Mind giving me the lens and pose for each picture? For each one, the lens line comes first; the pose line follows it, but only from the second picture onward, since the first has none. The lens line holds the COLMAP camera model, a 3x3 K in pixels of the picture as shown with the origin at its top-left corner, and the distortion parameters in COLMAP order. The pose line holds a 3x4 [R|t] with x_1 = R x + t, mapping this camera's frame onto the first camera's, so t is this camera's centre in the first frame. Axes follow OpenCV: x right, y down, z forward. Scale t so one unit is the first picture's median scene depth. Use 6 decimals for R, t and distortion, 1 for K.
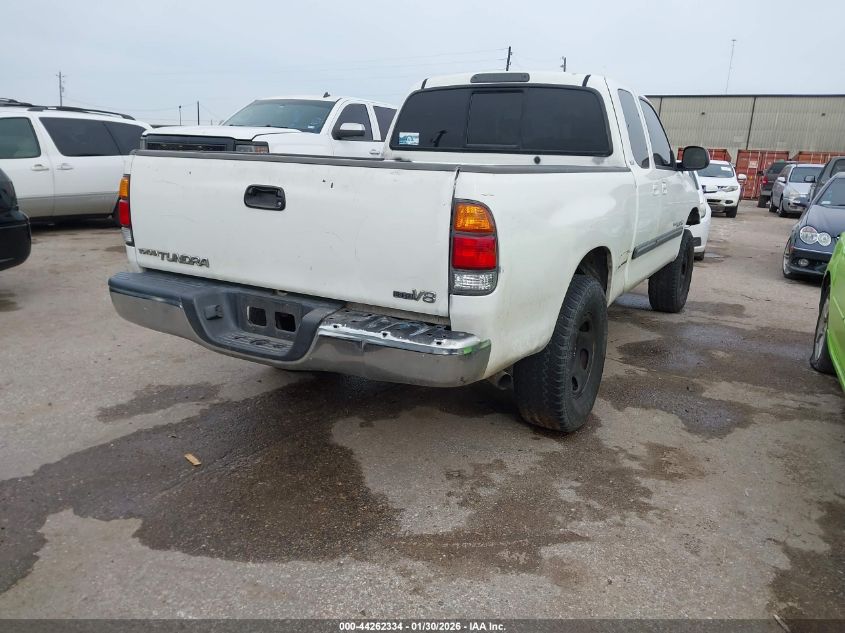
lens RADIAL K [[714.6, 0, 424.7], [0, 714.6, 315.1], [0, 0, 1]] dist [0.037056, -0.007887]
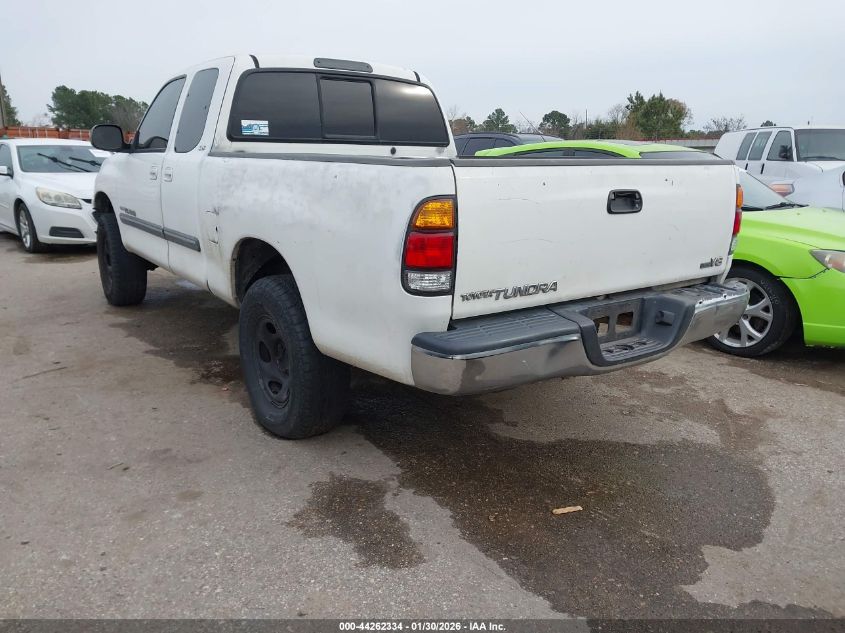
lens RADIAL K [[714.6, 0, 424.7], [0, 714.6, 319.9], [0, 0, 1]] dist [0.037056, -0.007887]
pose [[0.347134, -0.242962, 0.905797, -1.071286], [0.201069, 0.962679, 0.181162, -0.206355], [-0.916007, 0.119240, 0.383031, 0.762279]]
